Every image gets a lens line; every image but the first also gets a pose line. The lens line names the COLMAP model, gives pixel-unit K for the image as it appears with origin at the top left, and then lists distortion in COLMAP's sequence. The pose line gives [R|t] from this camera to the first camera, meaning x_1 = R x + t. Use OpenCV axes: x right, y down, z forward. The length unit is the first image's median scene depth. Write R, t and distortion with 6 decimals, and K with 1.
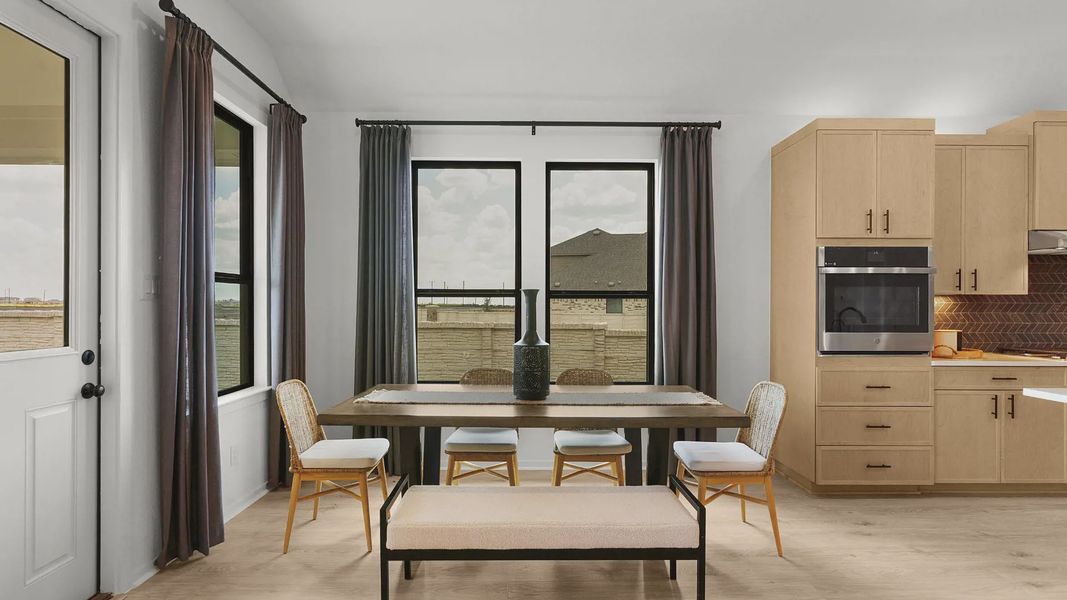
lens RADIAL K [[521.5, 0, 535.4], [0, 521.5, 305.4], [0, 0, 1]] dist [-0.000126, 0.002017]
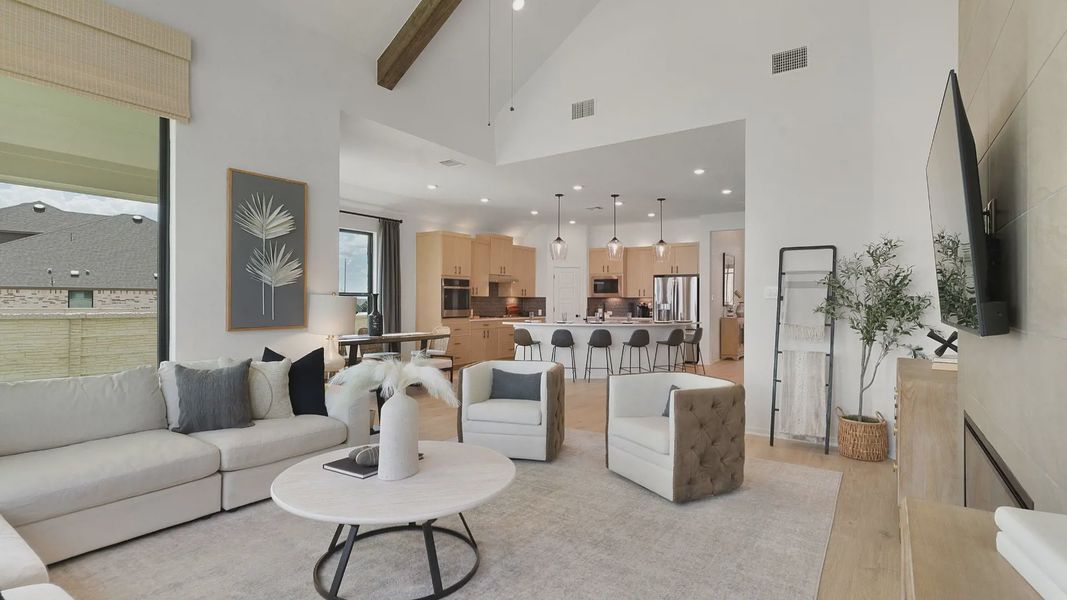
lens RADIAL K [[521.5, 0, 535.2], [0, 521.5, 302.7], [0, 0, 1]] dist [-0.000126, 0.002017]
pose [[0.567393, -0.001284, 0.823446, -1.371766], [-0.004114, 0.999982, 0.004394, 0.000207], [-0.823437, -0.005881, 0.567377, -0.904239]]
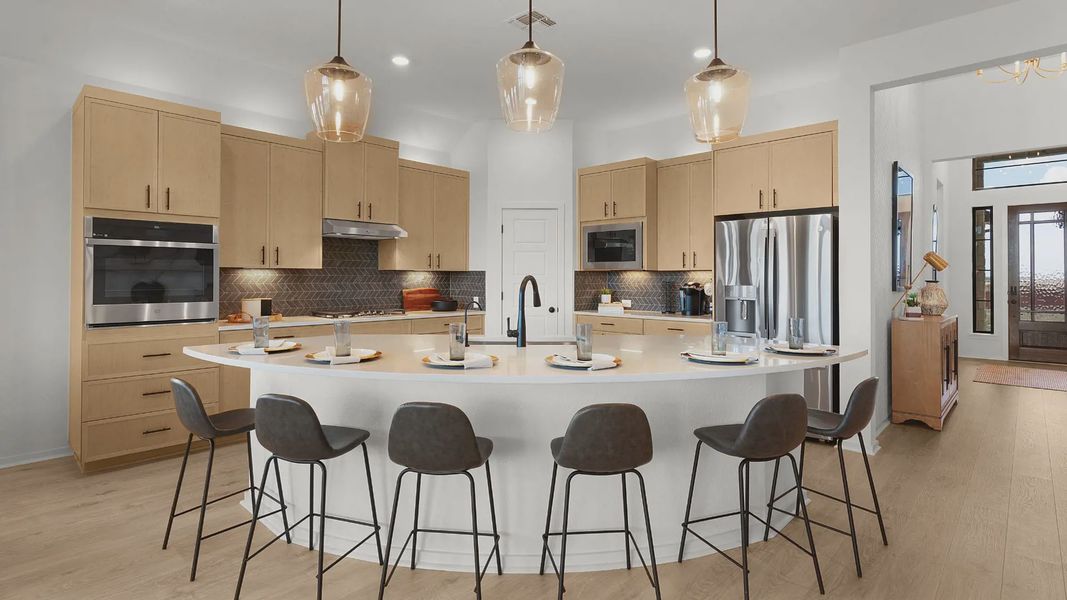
lens RADIAL K [[521.5, 0, 538.5], [0, 521.5, 269.8], [0, 0, 1]] dist [-0.000126, 0.002017]
pose [[0.688680, 0.011533, 0.724974, 0.413011], [-0.001214, 0.999890, -0.014754, -0.000484], [-0.725064, 0.009281, 0.688619, -0.274115]]
